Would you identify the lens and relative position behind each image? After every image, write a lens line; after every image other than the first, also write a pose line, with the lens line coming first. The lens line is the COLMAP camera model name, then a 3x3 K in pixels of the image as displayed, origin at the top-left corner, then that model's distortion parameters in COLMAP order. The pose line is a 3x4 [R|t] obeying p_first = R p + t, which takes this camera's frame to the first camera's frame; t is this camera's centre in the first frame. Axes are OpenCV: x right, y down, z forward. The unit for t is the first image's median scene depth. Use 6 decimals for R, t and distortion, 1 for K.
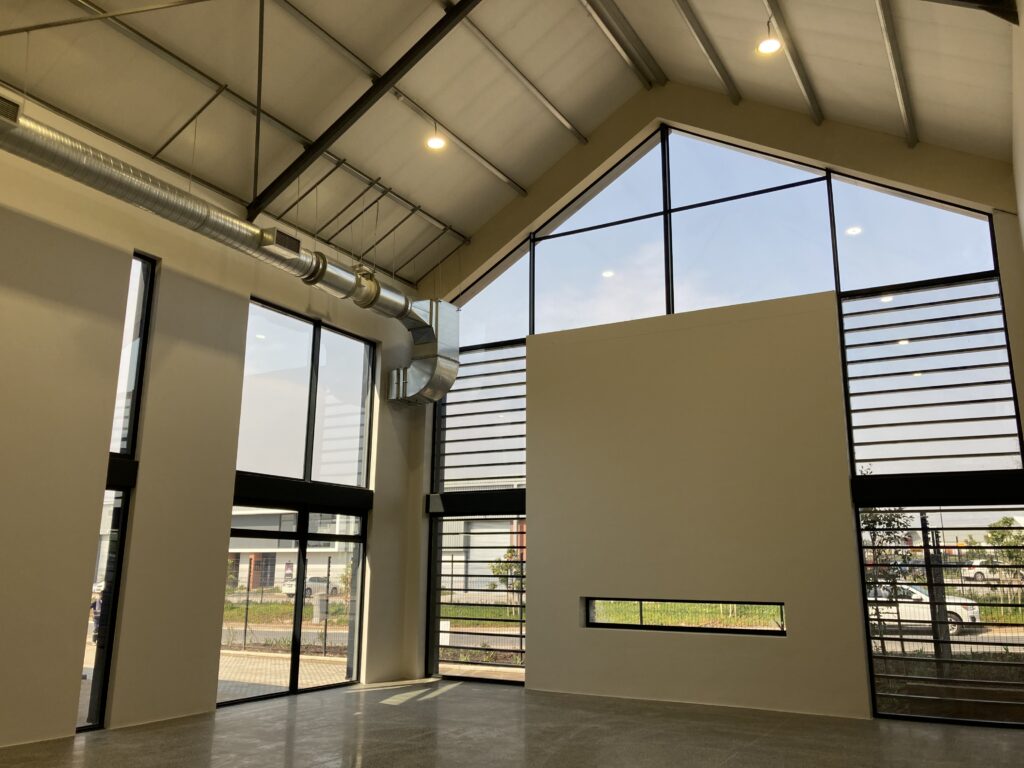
lens RADIAL K [[833.1, 0, 512.0], [0, 833.1, 384.0], [0, 0, 1]] dist [0.034852, -0.063171]
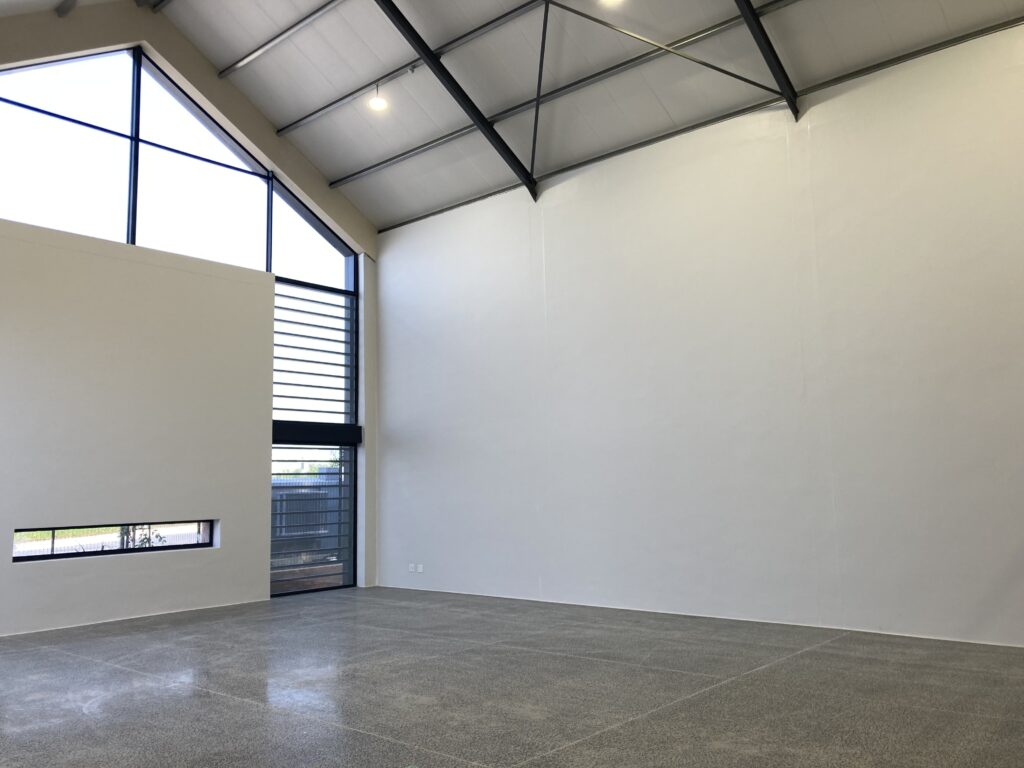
lens RADIAL K [[833.1, 0, 512.0], [0, 833.1, 384.0], [0, 0, 1]] dist [0.034852, -0.063171]
pose [[0.187961, 0.105612, 0.976482, -0.720777], [-0.187380, 0.979797, -0.069902, 0.068429], [-0.964137, -0.169834, 0.203953, 0.344148]]
